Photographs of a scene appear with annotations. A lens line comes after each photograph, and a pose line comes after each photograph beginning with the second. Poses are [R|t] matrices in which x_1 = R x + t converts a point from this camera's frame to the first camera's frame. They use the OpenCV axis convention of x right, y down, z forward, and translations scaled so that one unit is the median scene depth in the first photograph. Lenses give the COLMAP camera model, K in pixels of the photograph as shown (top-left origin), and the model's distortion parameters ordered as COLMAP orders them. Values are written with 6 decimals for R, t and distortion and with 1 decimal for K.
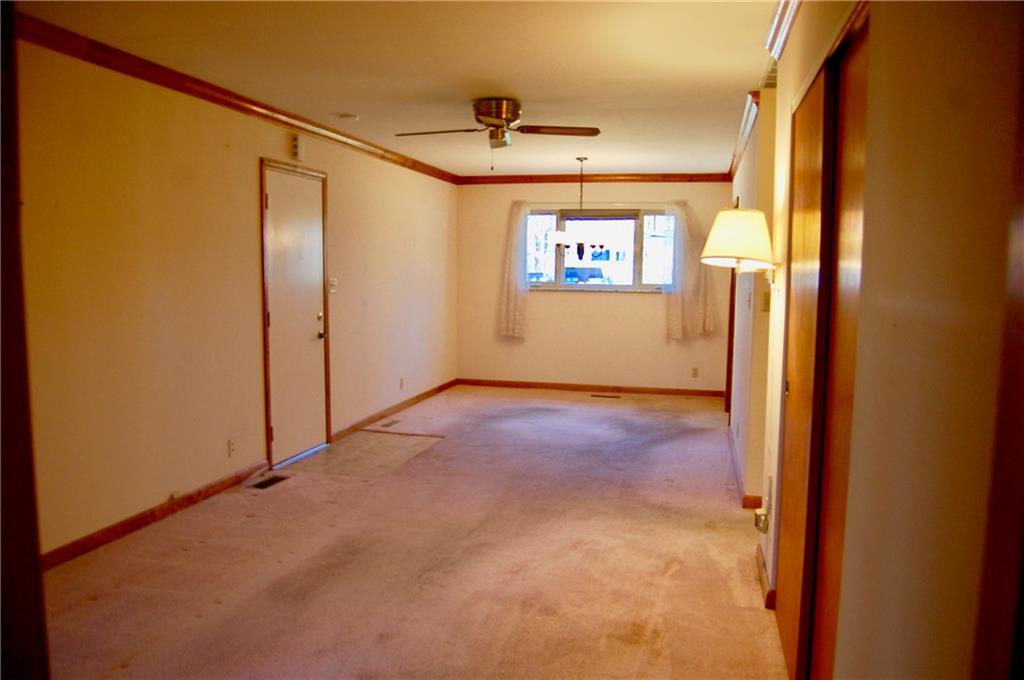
lens RADIAL K [[797.1, 0, 511.8], [0, 797.1, 334.1], [0, 0, 1]] dist [-0.091245, 0.028856]
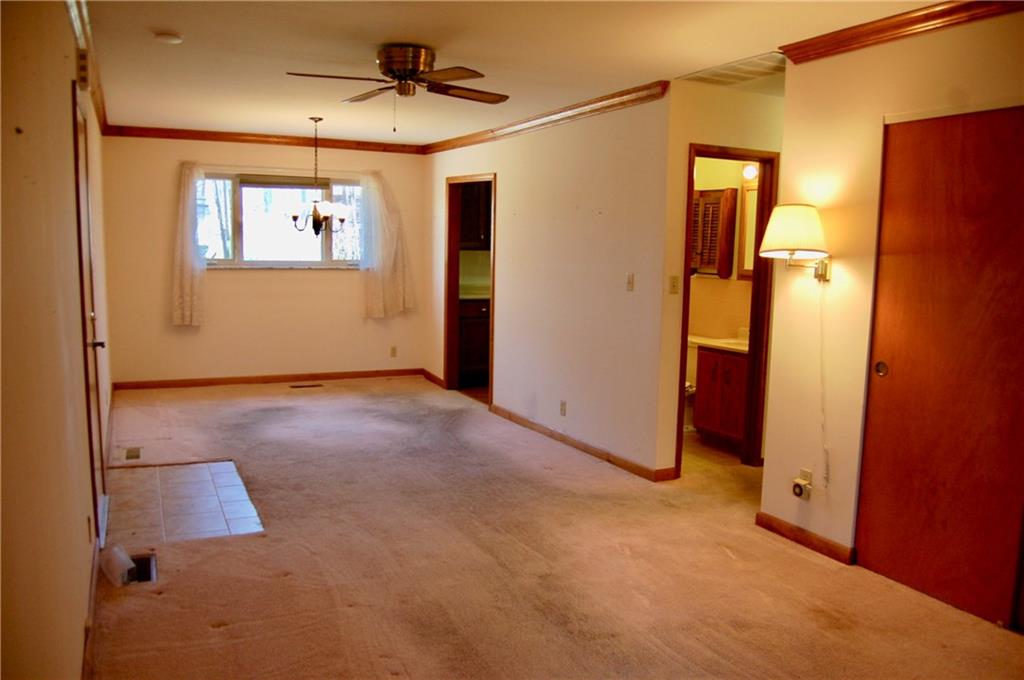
lens RADIAL K [[797.1, 0, 510.1], [0, 797.1, 348.8], [0, 0, 1]] dist [-0.091245, 0.028856]
pose [[0.780775, -0.077277, 0.620015, -0.300832], [0.039054, 0.996418, 0.075011, -0.026013], [-0.623591, -0.034352, 0.780996, 0.183050]]
